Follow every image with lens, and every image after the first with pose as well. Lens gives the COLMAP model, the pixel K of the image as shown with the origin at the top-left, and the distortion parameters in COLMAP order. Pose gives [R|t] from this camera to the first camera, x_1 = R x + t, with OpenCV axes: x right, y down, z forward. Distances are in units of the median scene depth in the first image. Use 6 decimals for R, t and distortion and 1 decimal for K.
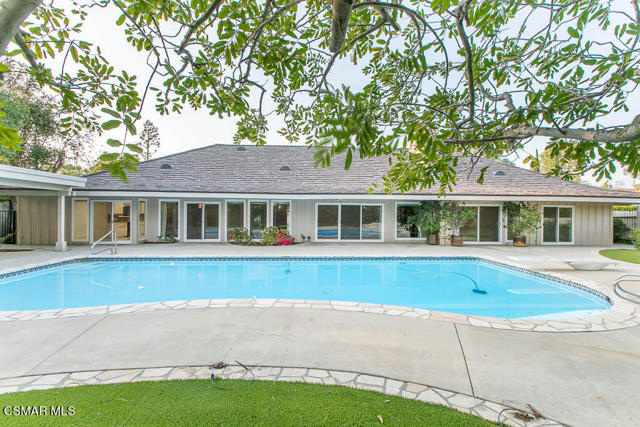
lens RADIAL K [[289.0, 0, 319.0], [0, 289.0, 214.6], [0, 0, 1]] dist [0.002542, 0.000052]
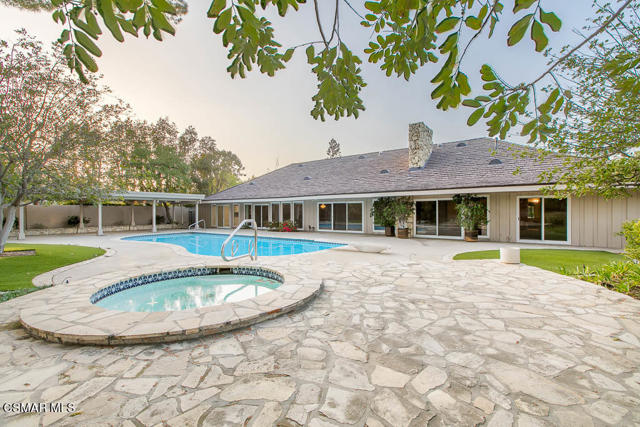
lens RADIAL K [[289.0, 0, 321.8], [0, 289.0, 212.5], [0, 0, 1]] dist [0.002542, 0.000052]
pose [[0.773078, -0.008675, -0.634251, 0.875755], [0.011645, 0.999932, 0.000517, 0.006230], [0.634204, -0.007785, 0.773127, -0.050615]]
